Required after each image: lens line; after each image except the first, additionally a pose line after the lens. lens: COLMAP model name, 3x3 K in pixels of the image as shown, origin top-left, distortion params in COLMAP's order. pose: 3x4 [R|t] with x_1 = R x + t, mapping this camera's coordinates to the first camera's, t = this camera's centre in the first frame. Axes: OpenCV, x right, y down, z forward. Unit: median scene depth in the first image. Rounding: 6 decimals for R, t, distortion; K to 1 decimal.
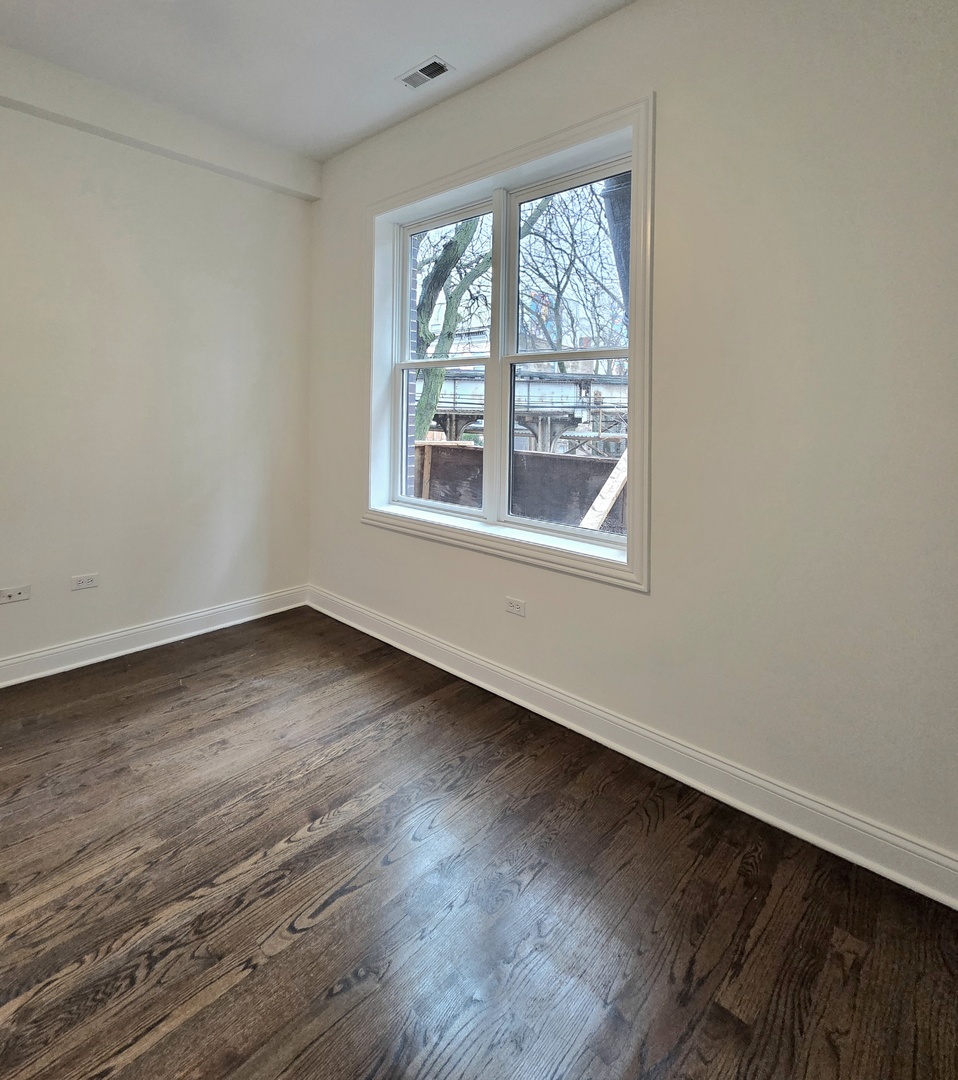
lens RADIAL K [[545.1, 0, 479.0], [0, 545.1, 537.6], [0, 0, 1]] dist [0.003378, 0.001540]
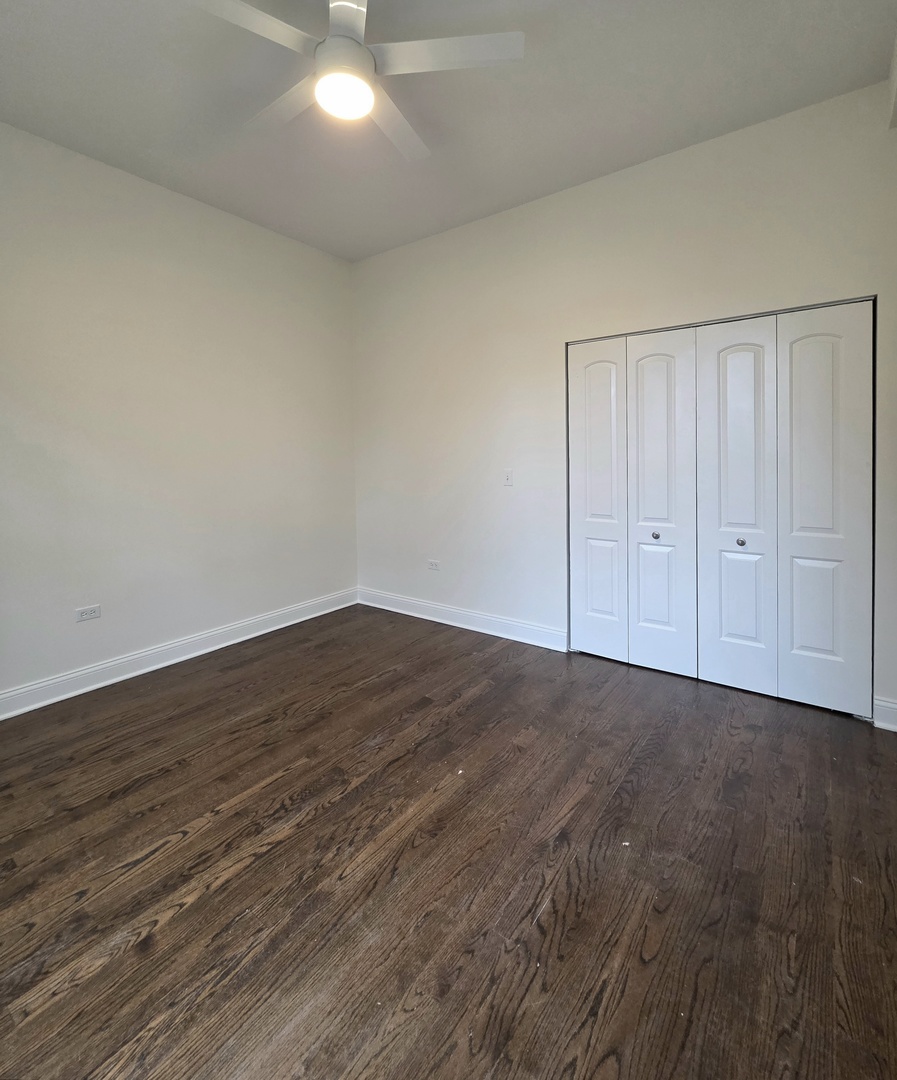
lens RADIAL K [[479.5, 0, 448.5], [0, 479.5, 538.5], [0, 0, 1]] dist [0.004954, 0.001157]
pose [[-0.992742, 0.023169, -0.118009, -0.757021], [-0.025652, 0.917889, 0.396006, -0.379913], [0.117494, 0.396159, -0.910633, 1.638728]]
